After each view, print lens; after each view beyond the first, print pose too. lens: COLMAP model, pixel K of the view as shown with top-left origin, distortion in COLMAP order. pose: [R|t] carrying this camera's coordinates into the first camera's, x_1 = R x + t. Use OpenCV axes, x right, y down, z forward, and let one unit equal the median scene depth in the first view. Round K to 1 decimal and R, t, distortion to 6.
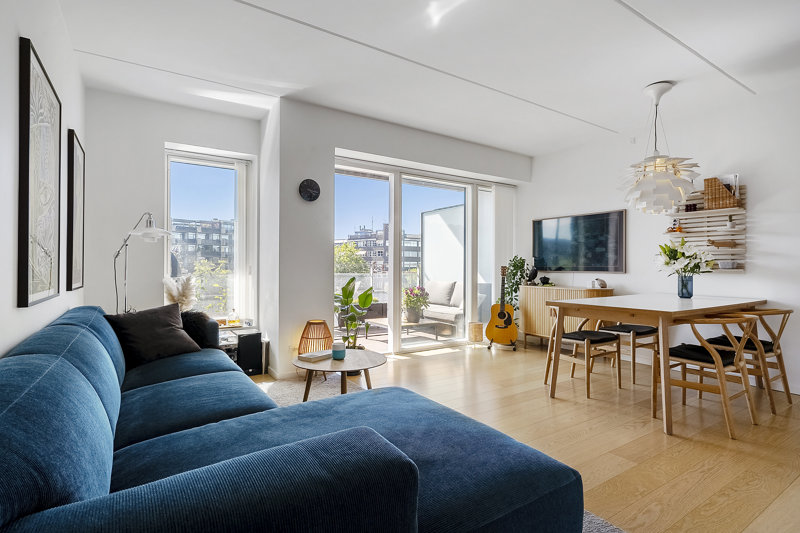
lens RADIAL K [[393.6, 0, 400.0], [0, 393.6, 266.5], [0, 0, 1]] dist [0.009995, -0.000454]
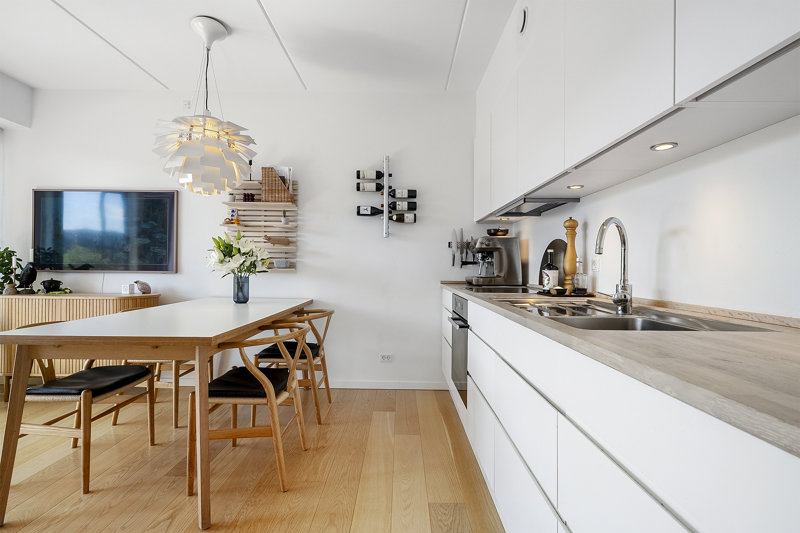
lens RADIAL K [[384.1, 0, 400.0], [0, 384.1, 266.5], [0, 0, 1]] dist [-0.003772, 0.000095]
pose [[0.549446, 0.004541, 0.835517, 0.229000], [-0.010200, 0.999947, 0.001273, -0.001907], [-0.835467, -0.009222, 0.549463, 0.276341]]
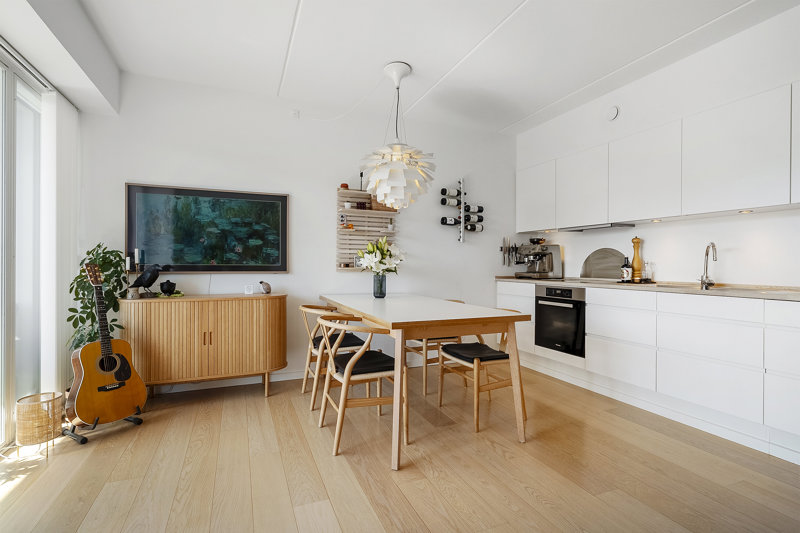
lens RADIAL K [[384.1, 0, 400.0], [0, 384.1, 266.5], [0, 0, 1]] dist [-0.003772, 0.000095]
pose [[0.186675, -0.008733, 0.982383, -0.203007], [-0.007414, 0.999919, 0.010298, -0.007931], [-0.982394, -0.009205, 0.186595, 0.774680]]
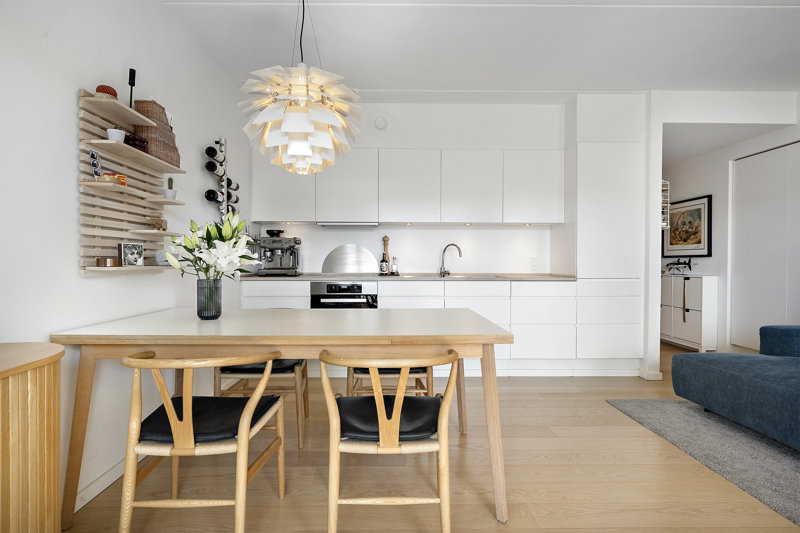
lens RADIAL K [[393.6, 0, 400.0], [0, 393.6, 266.5], [0, 0, 1]] dist [0.009995, -0.000454]
pose [[-0.841454, -0.009812, 0.540240, 0.194962], [-0.003321, 0.999910, 0.012988, -0.002084], [-0.540319, 0.009135, -0.841411, 1.317776]]
